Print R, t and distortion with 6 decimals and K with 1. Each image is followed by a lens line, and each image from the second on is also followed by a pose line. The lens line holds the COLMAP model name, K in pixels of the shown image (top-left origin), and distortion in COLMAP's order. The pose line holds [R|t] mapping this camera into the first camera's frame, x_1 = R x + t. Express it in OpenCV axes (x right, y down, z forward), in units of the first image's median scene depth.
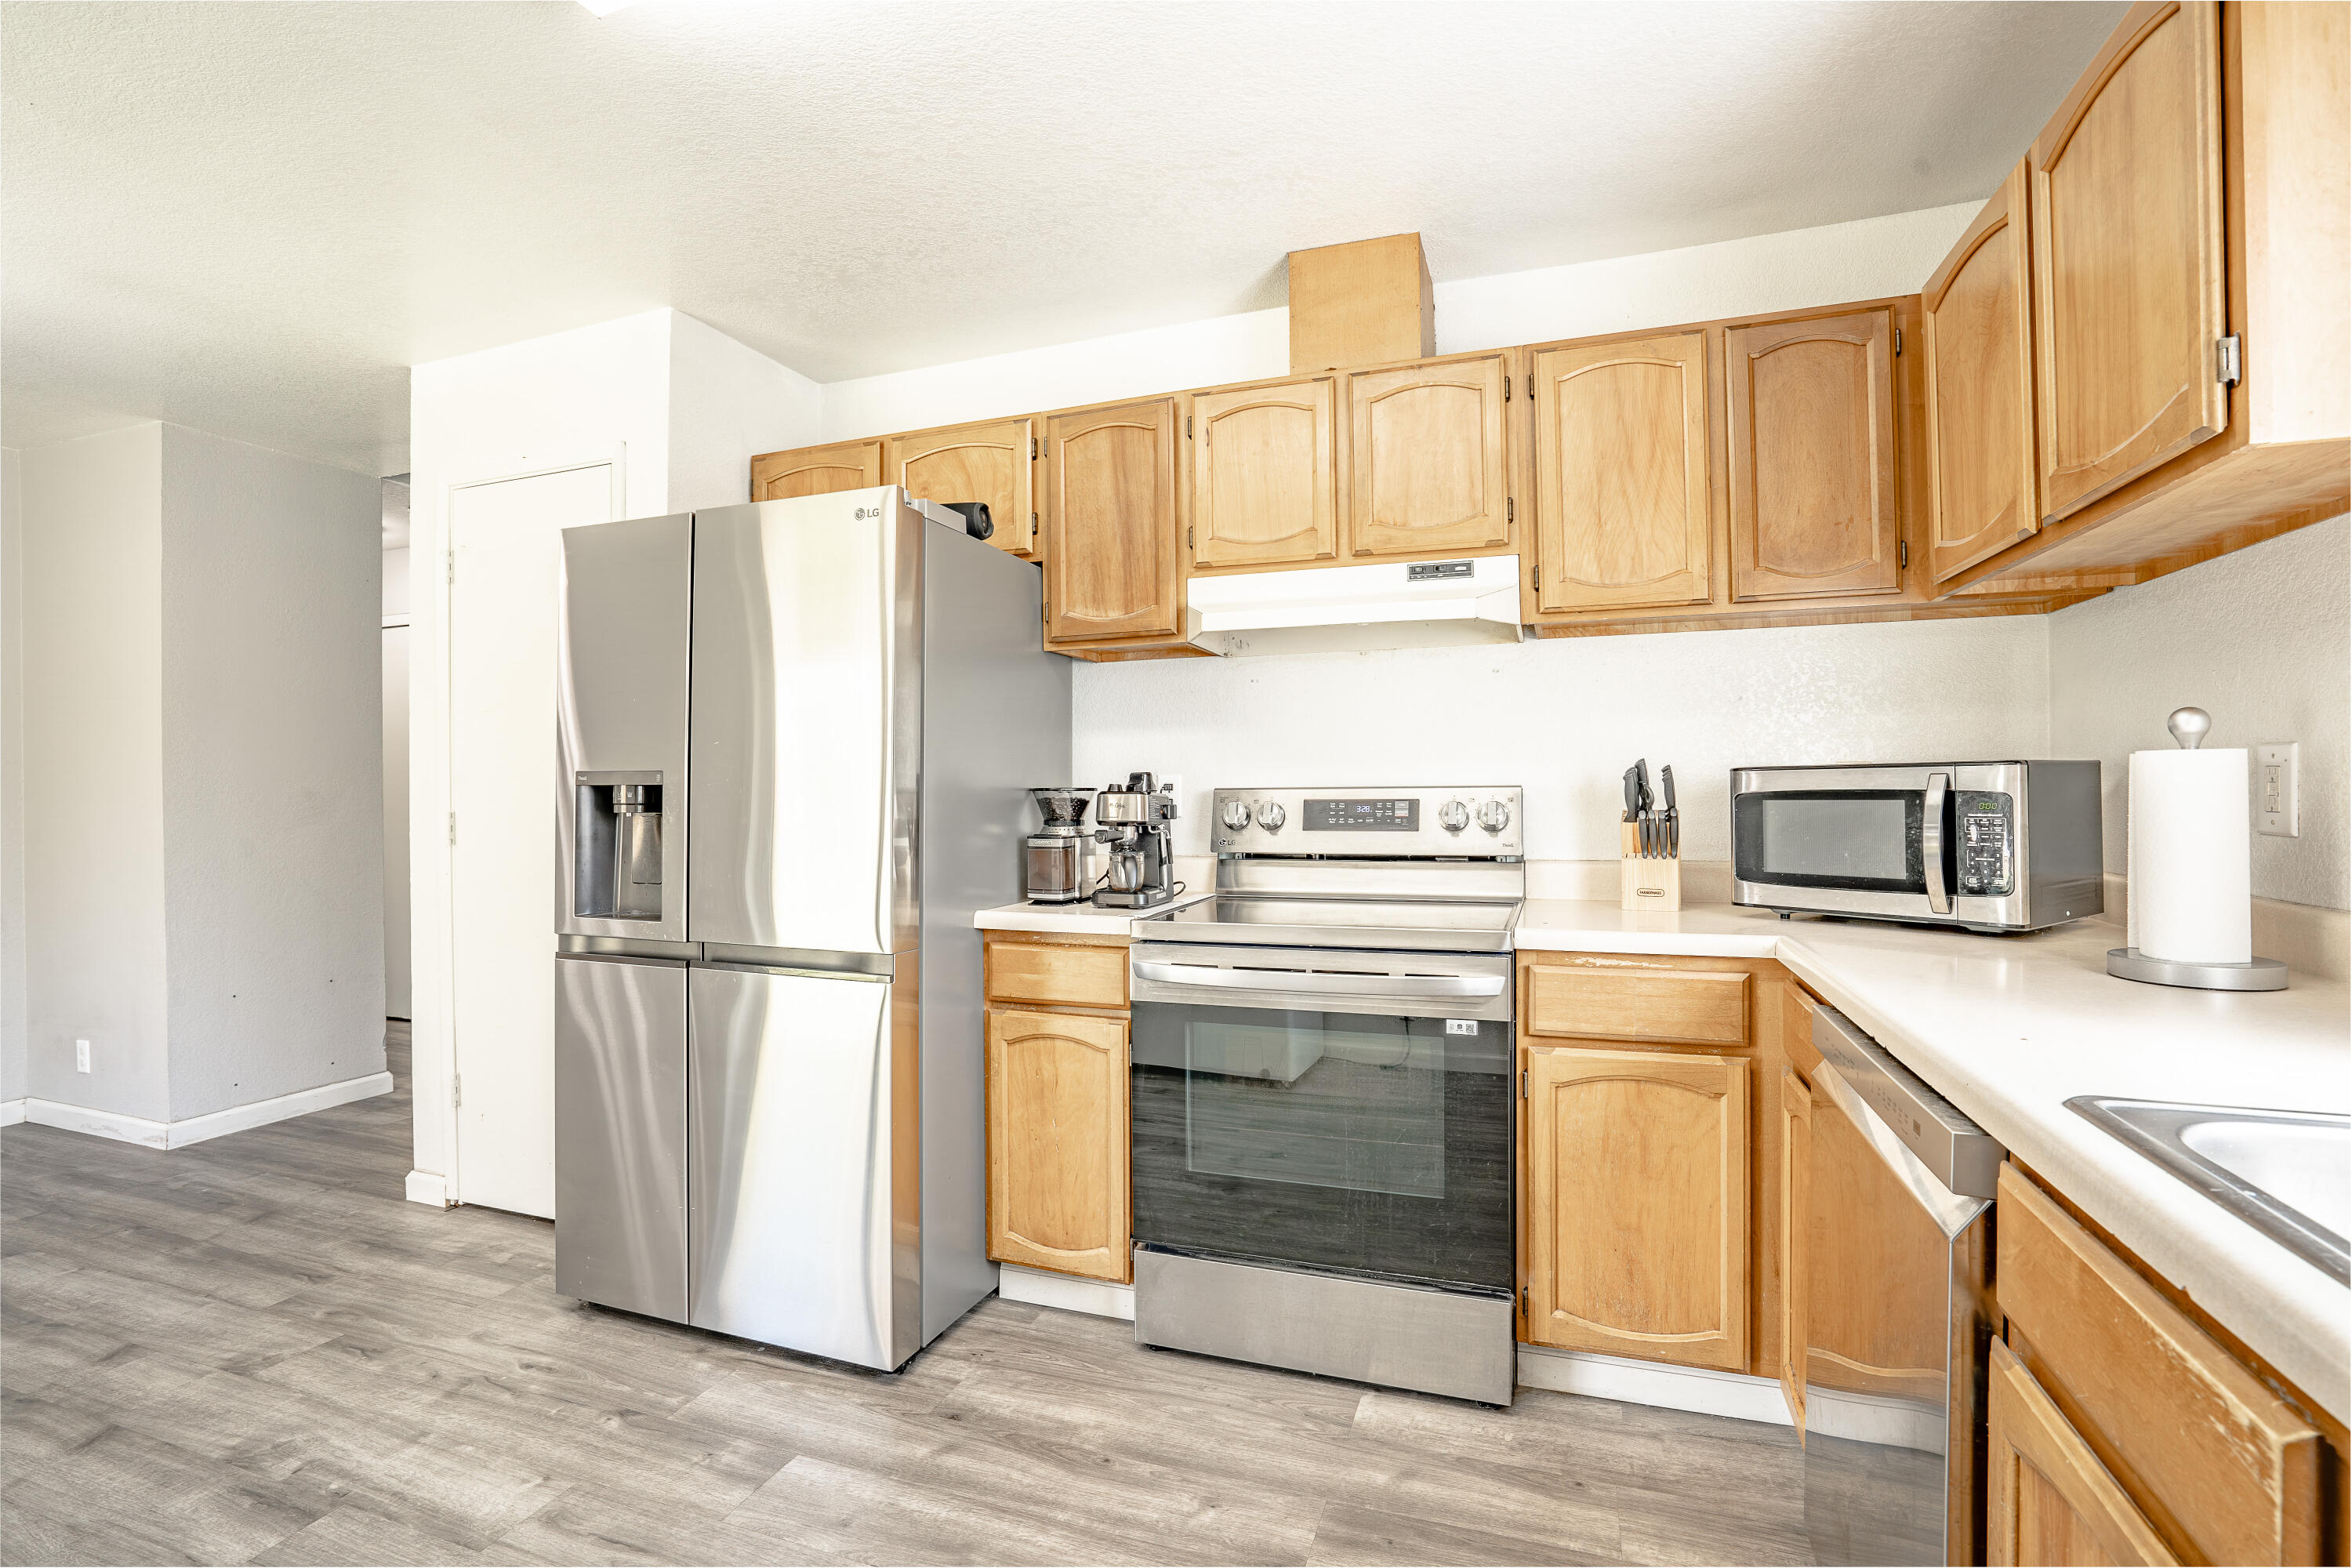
lens RADIAL K [[1090.9, 0, 1157.1], [0, 1090.9, 782.8], [0, 0, 1]] dist [-0.056028, 0.021191]
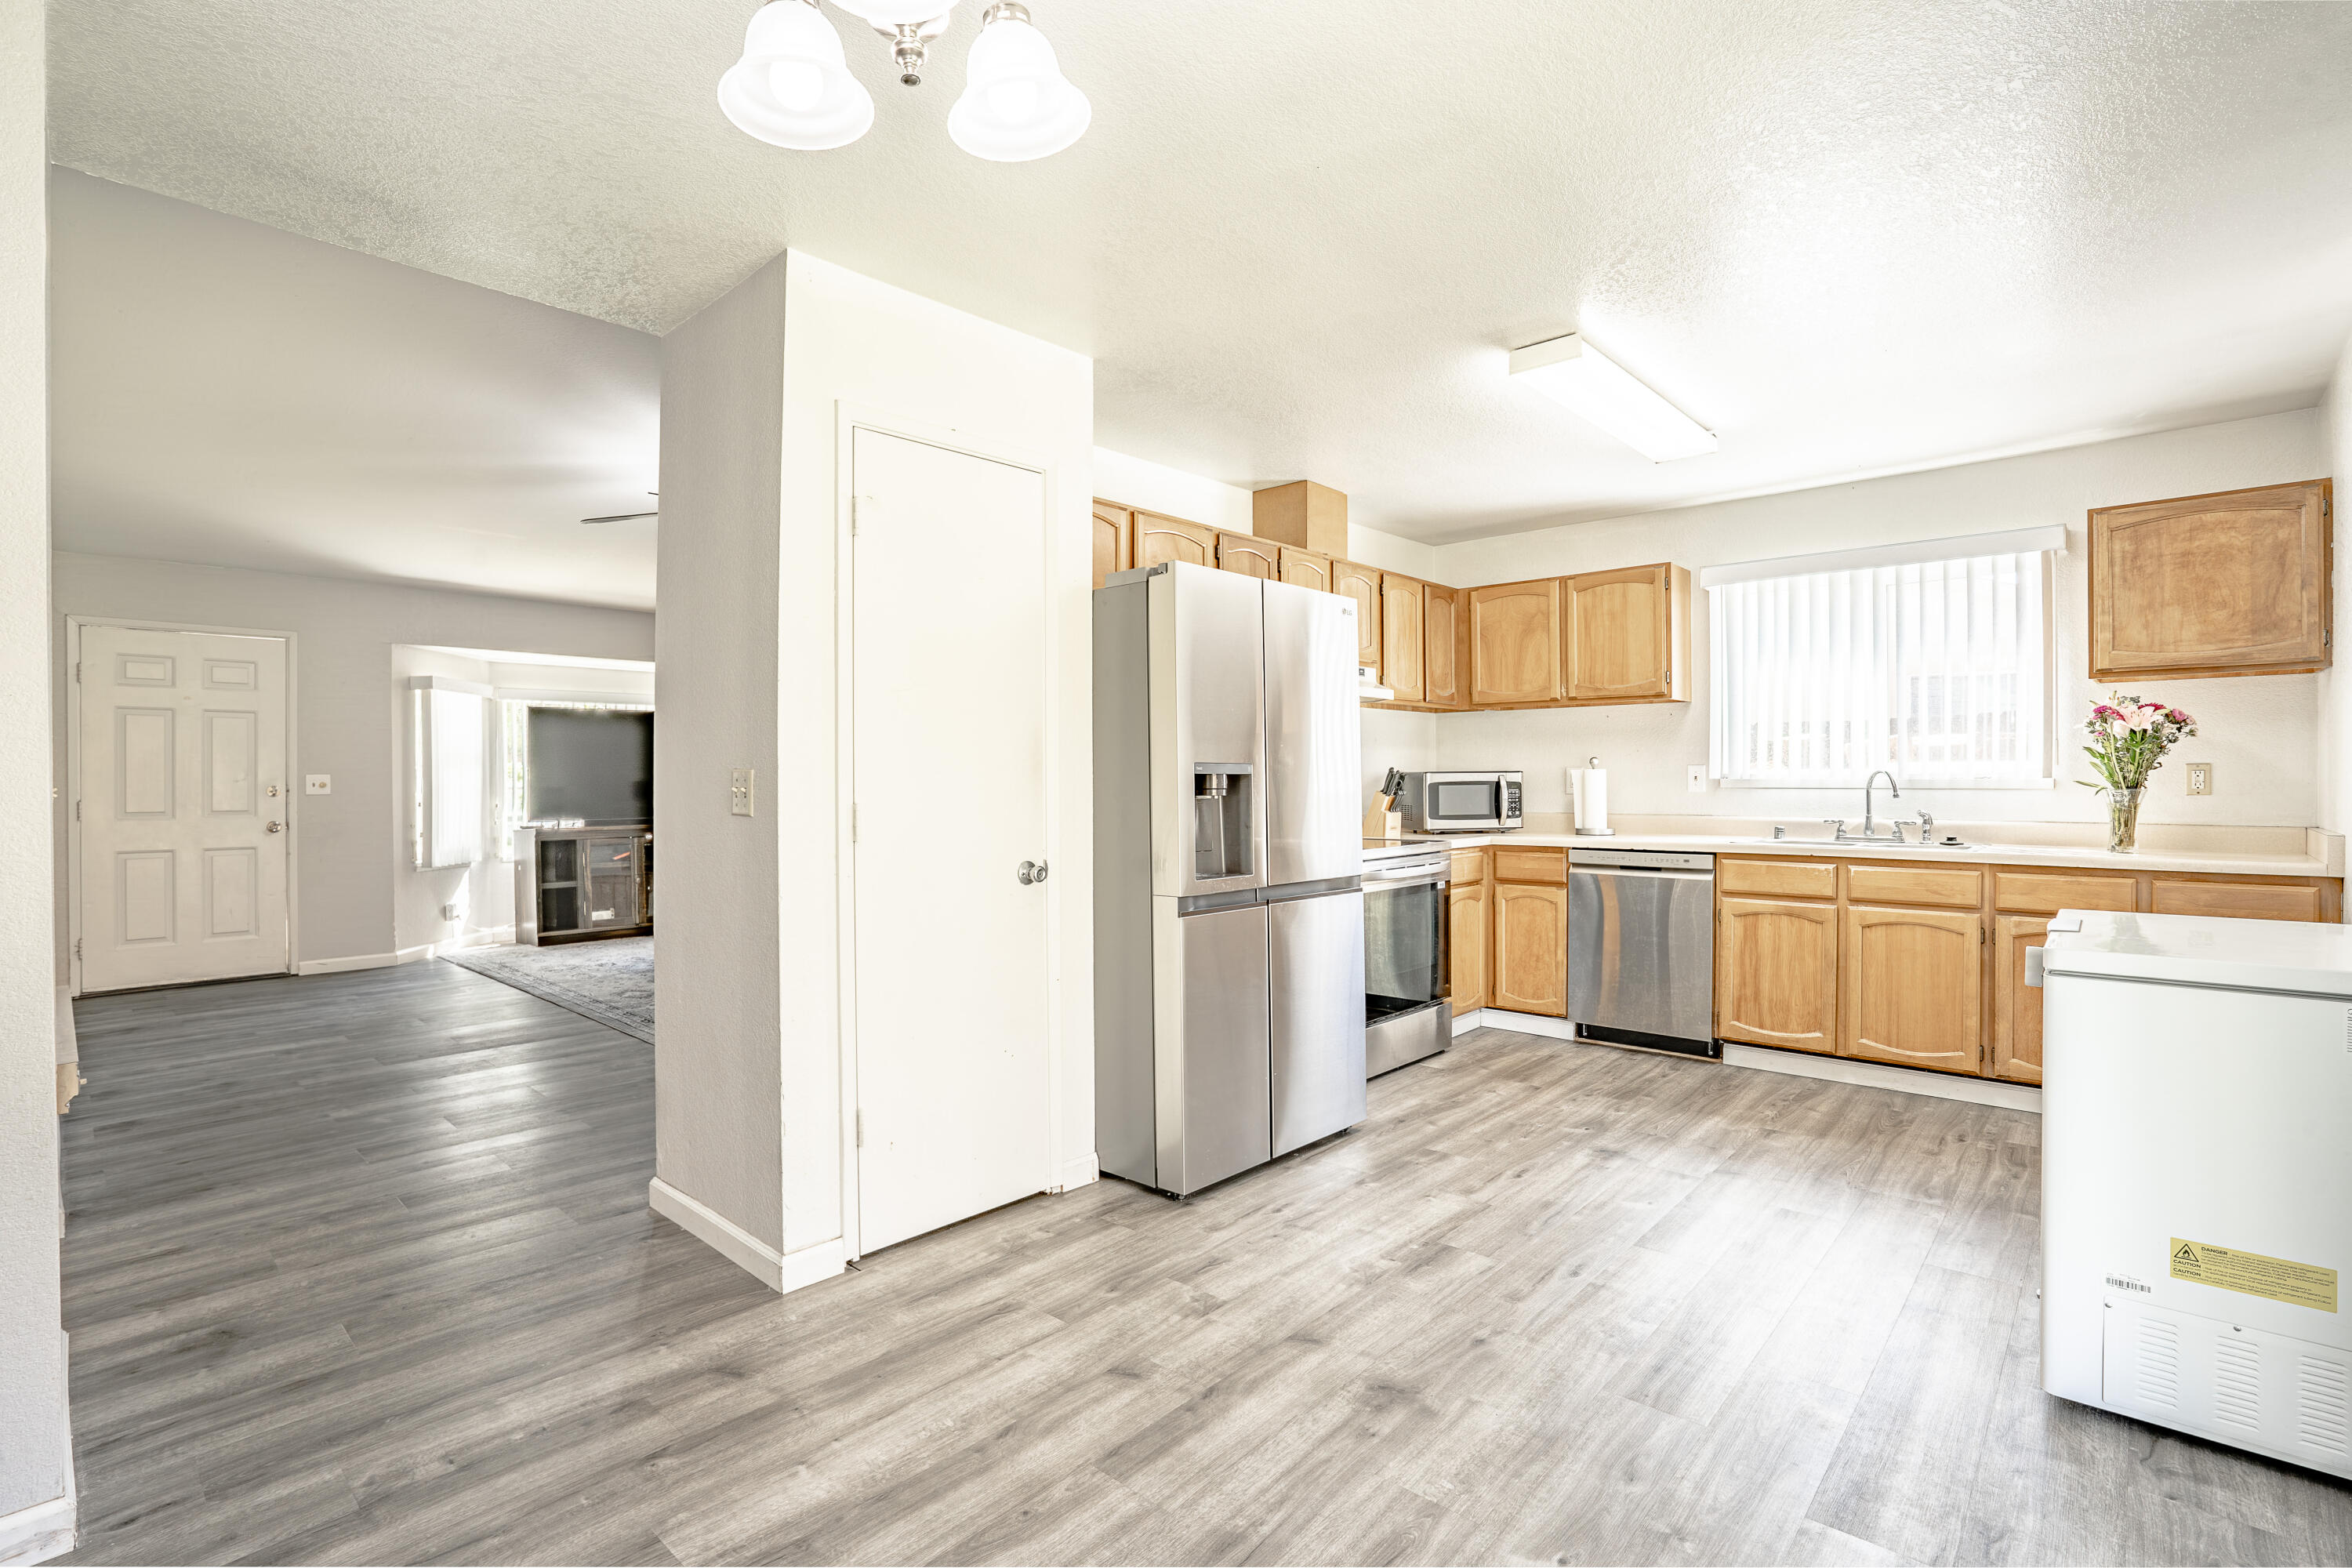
lens RADIAL K [[1096.7, 0, 1159.0], [0, 1096.7, 782.1], [0, 0, 1]] dist [-0.060094, 0.023174]
pose [[0.387151, 0.003544, 0.922010, -1.834779], [-0.001912, 0.999994, -0.003040, 0.016297], [-0.922014, -0.000586, 0.387155, 0.586722]]
